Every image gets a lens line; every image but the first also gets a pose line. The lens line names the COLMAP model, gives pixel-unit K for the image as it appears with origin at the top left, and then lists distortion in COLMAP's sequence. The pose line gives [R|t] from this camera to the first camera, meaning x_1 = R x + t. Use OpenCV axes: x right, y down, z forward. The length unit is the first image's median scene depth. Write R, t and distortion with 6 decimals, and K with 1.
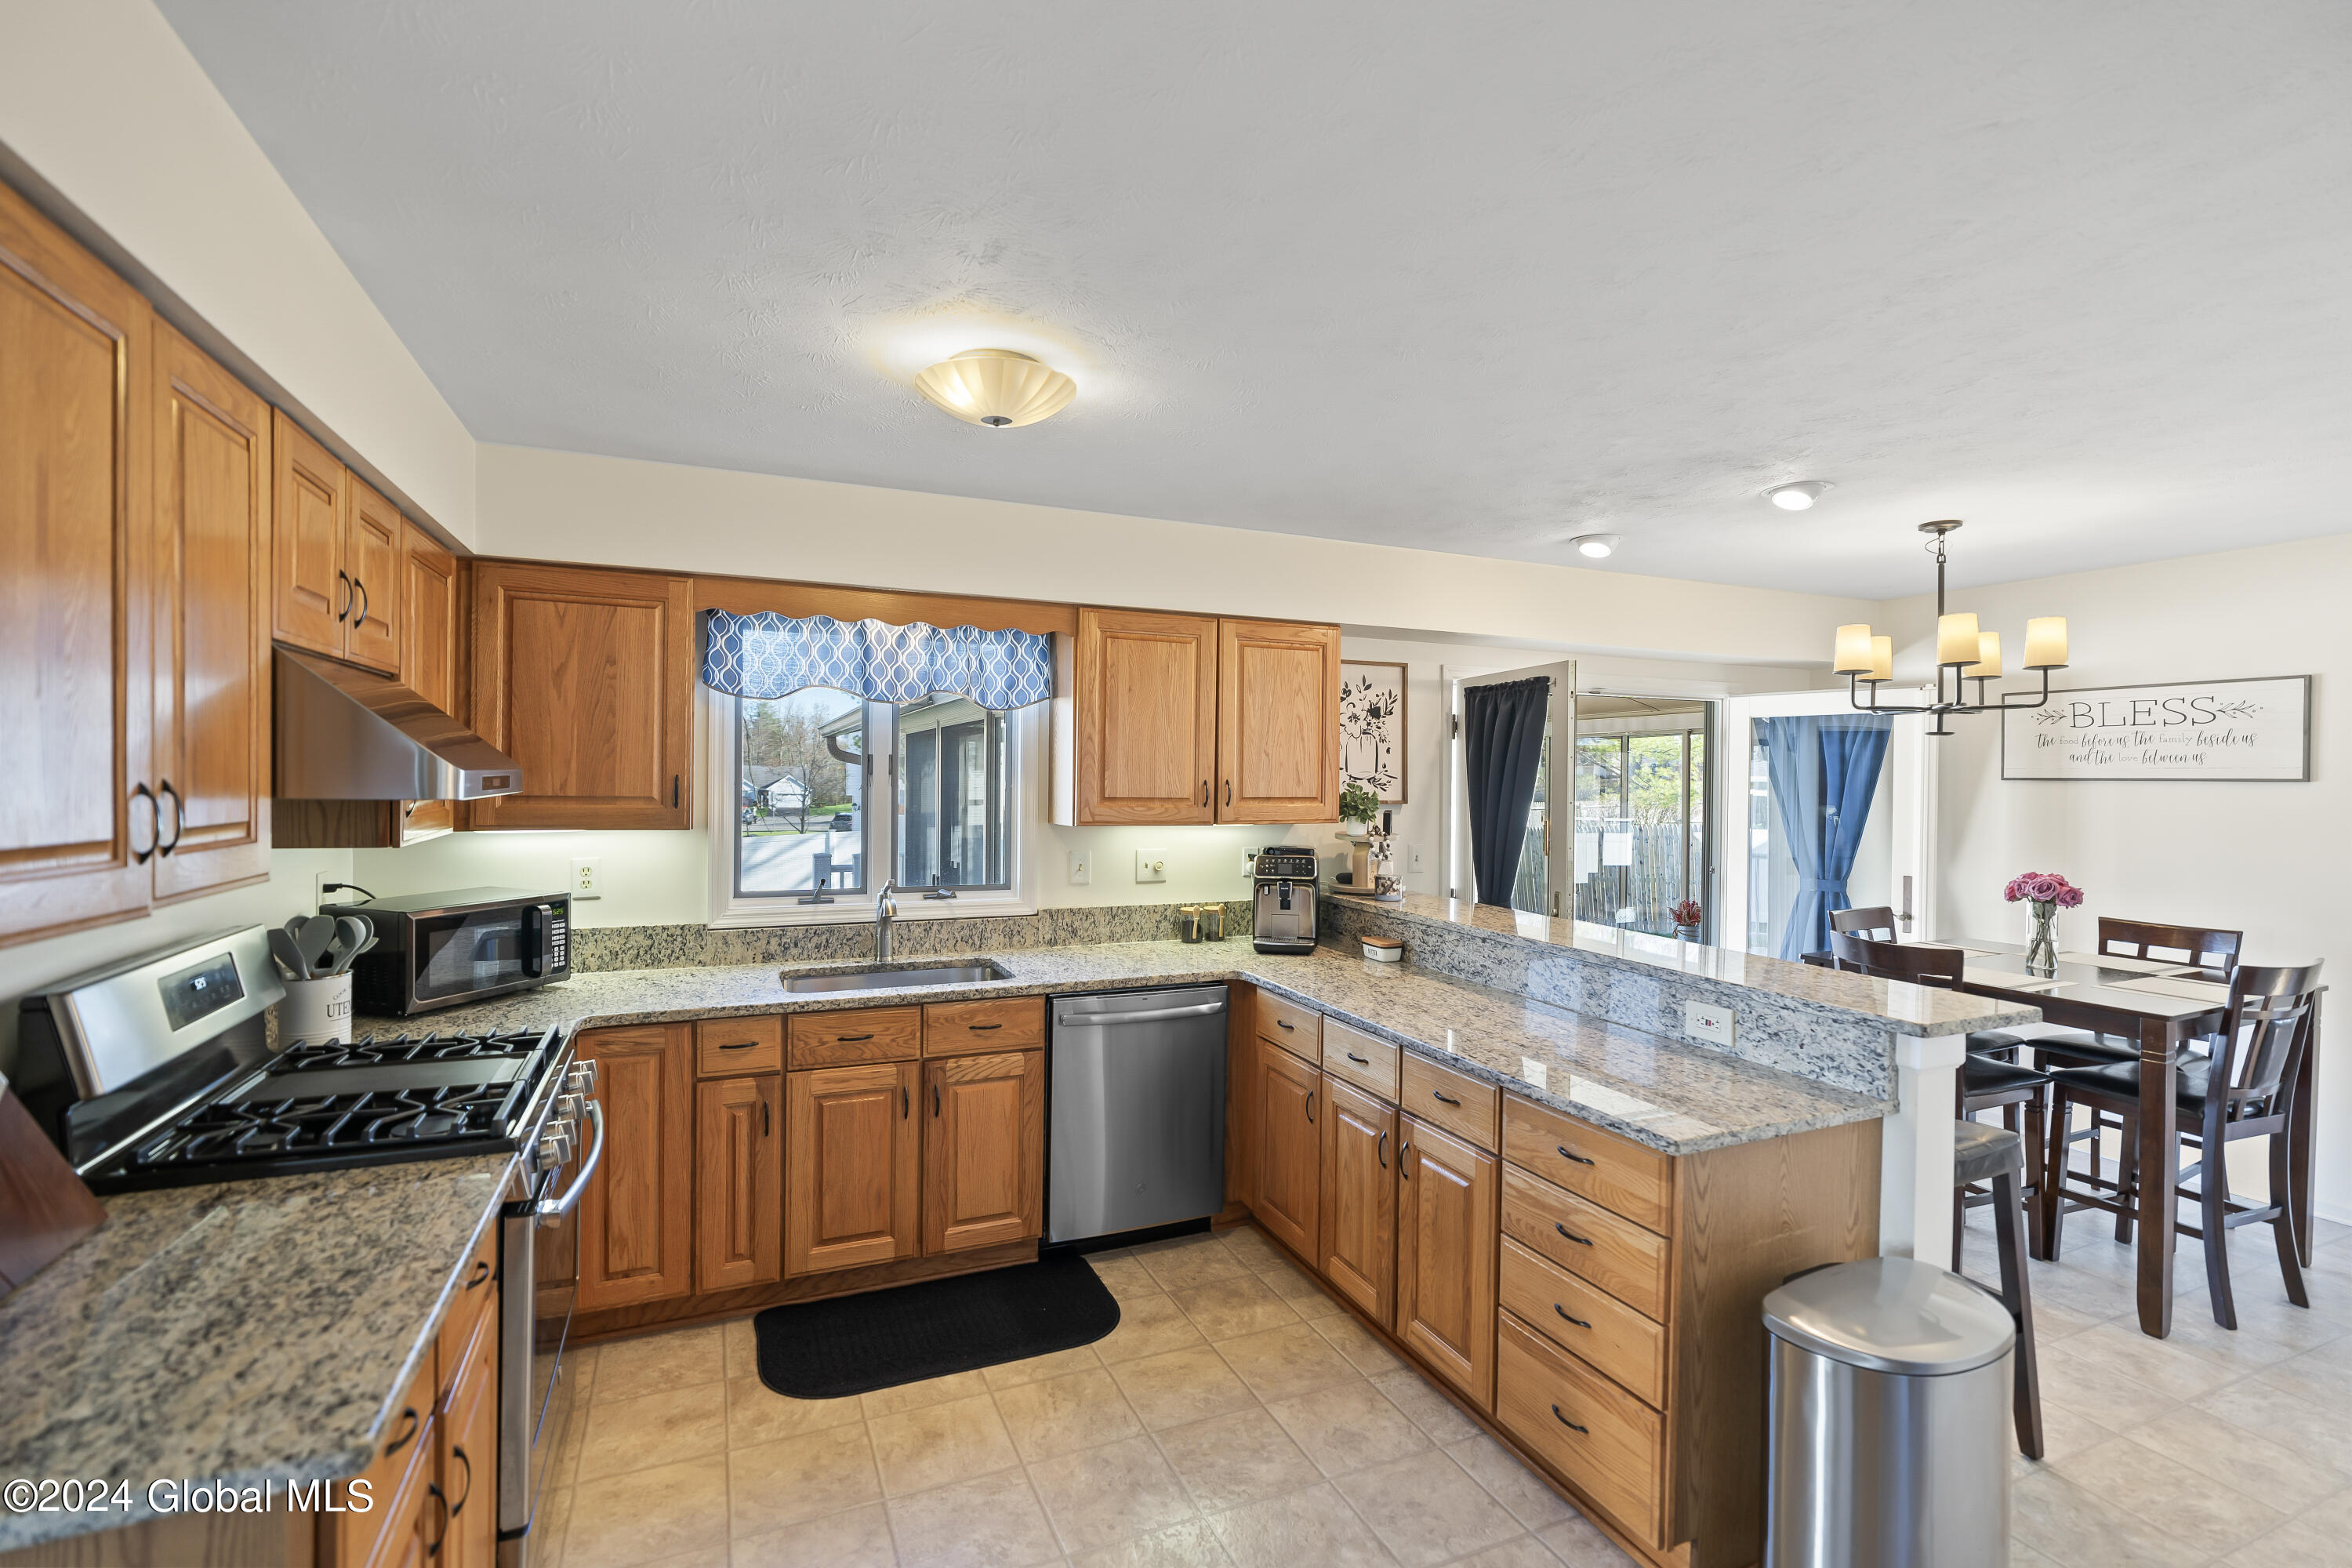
lens RADIAL K [[1075.9, 0, 1172.6], [0, 1075.9, 784.9], [0, 0, 1]] dist [-0.005023, 0.000008]
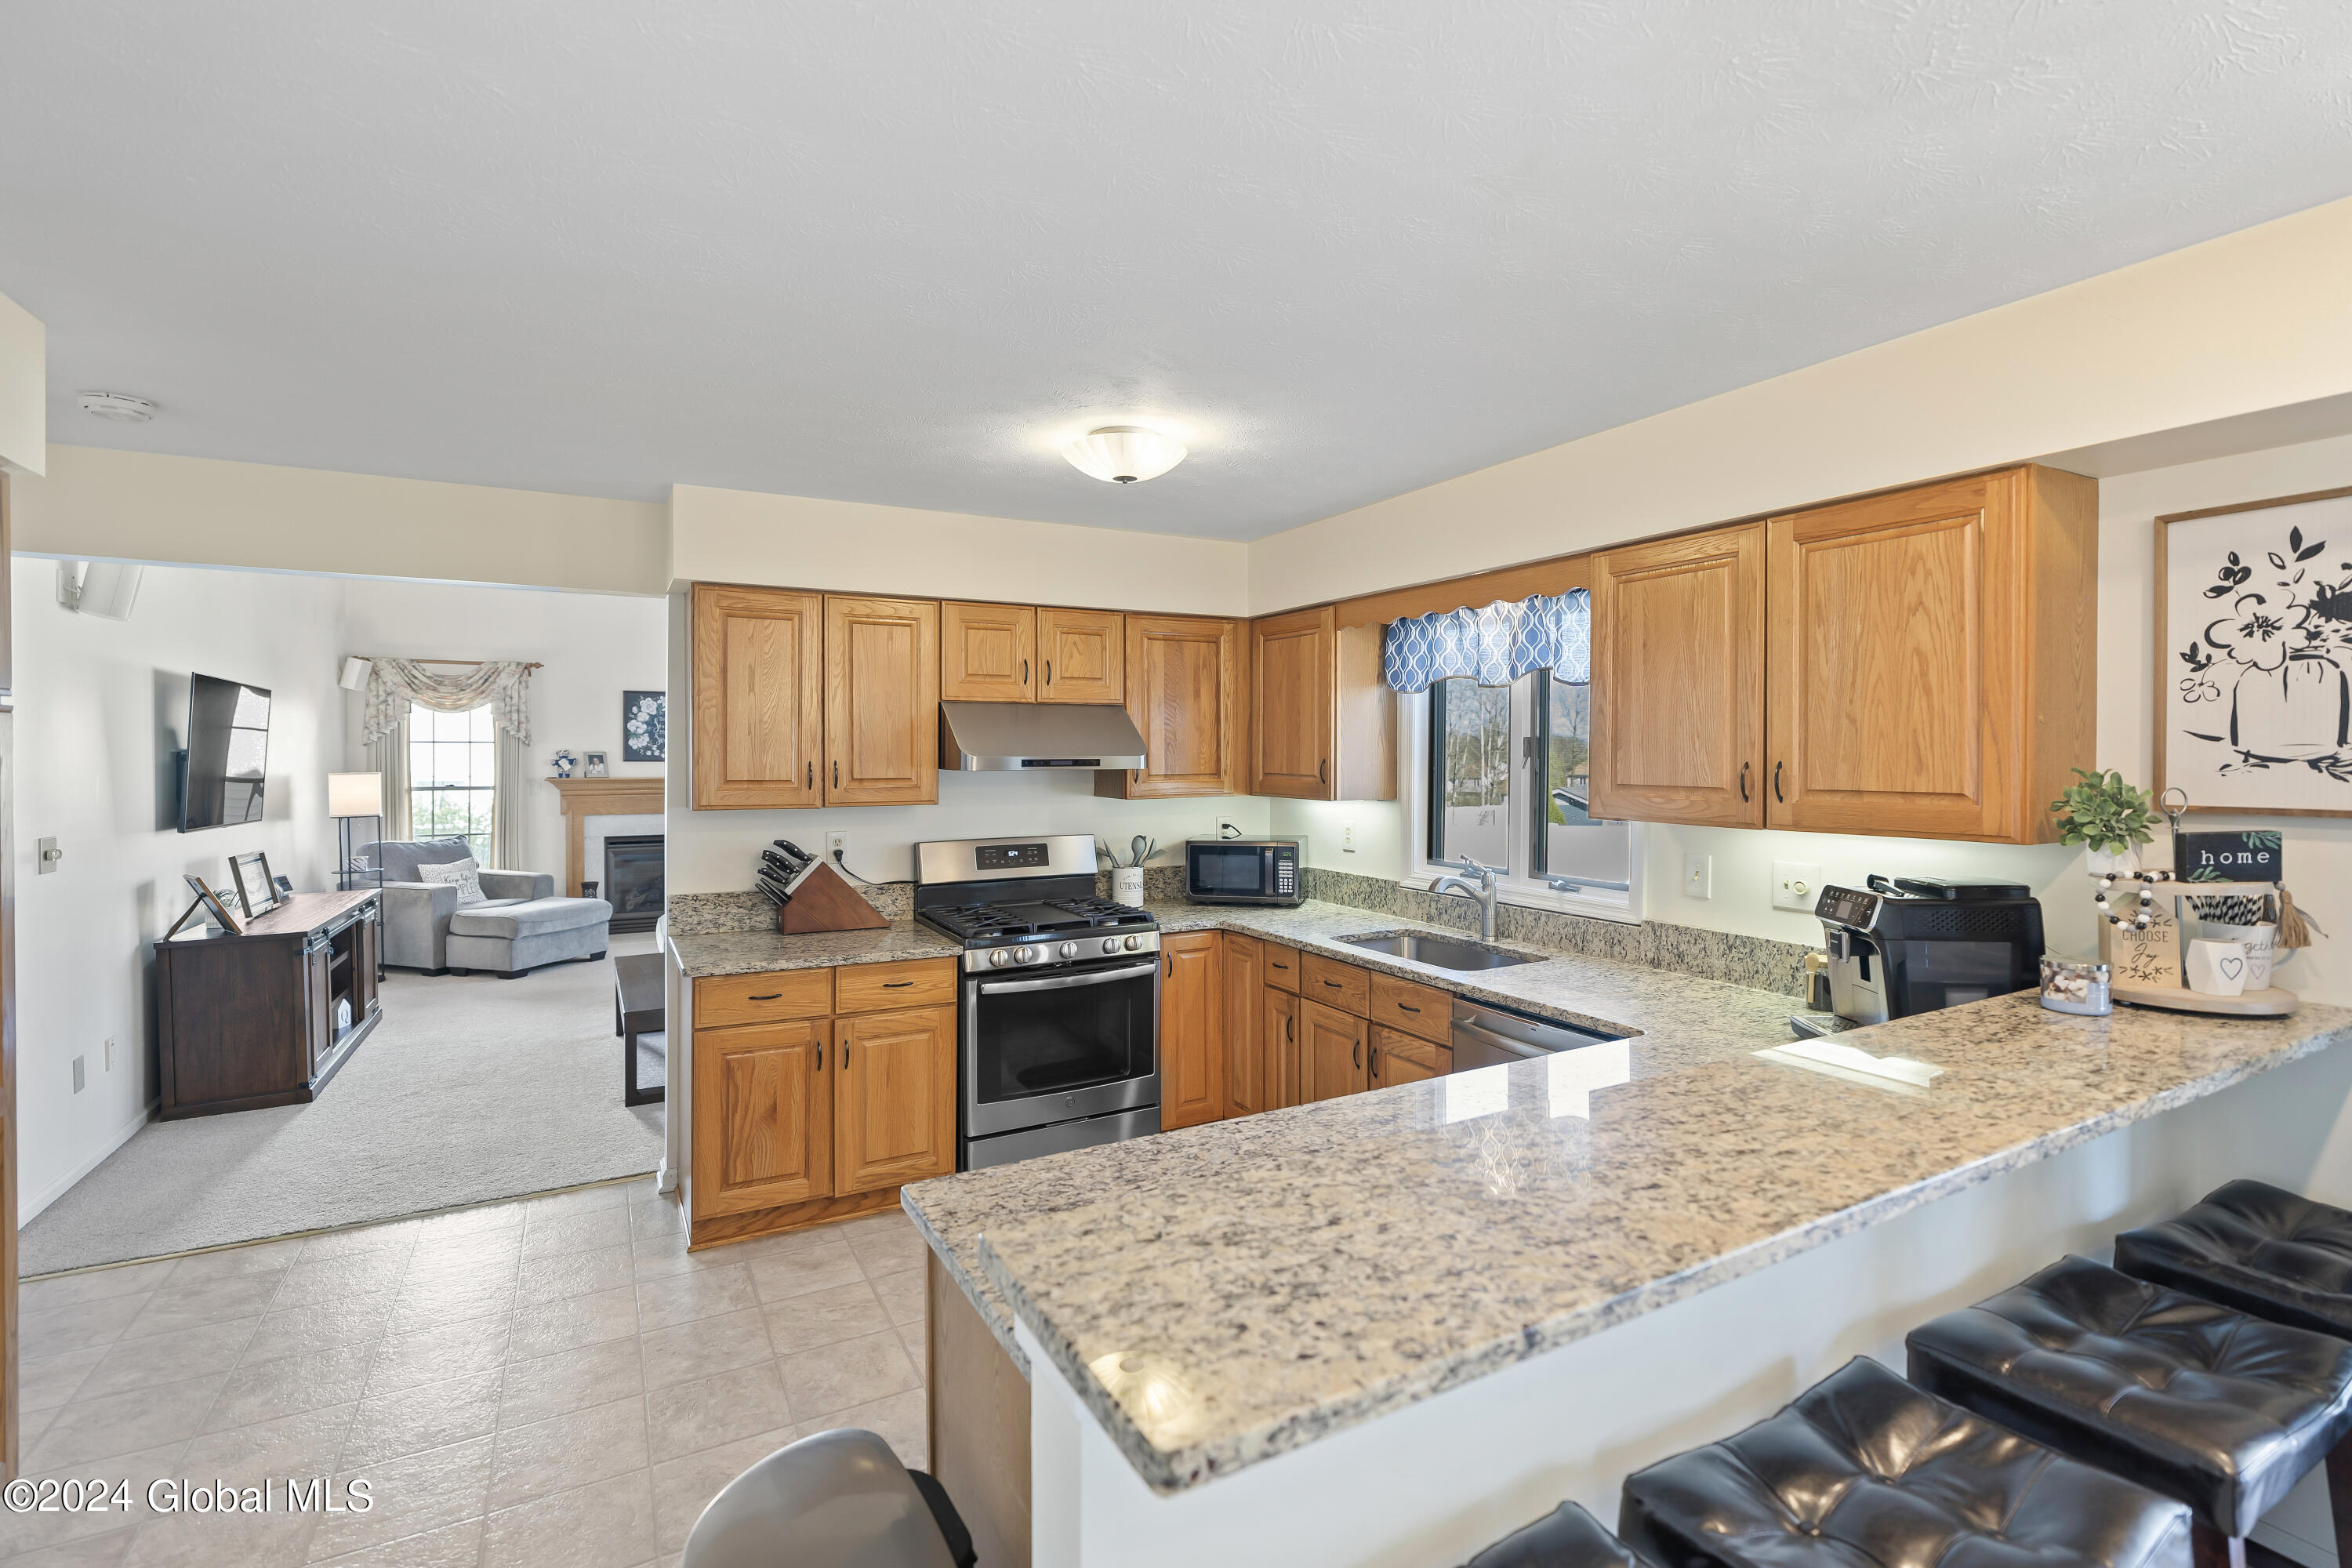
lens RADIAL K [[1075.9, 0, 1167.5], [0, 1075.9, 768.3], [0, 0, 1]] dist [-0.005023, 0.000008]
pose [[0.077706, 0.004403, -0.996967, 0.666892], [-0.006205, 0.999973, 0.003932, -0.001119], [0.996957, 0.005881, 0.077731, 0.571445]]
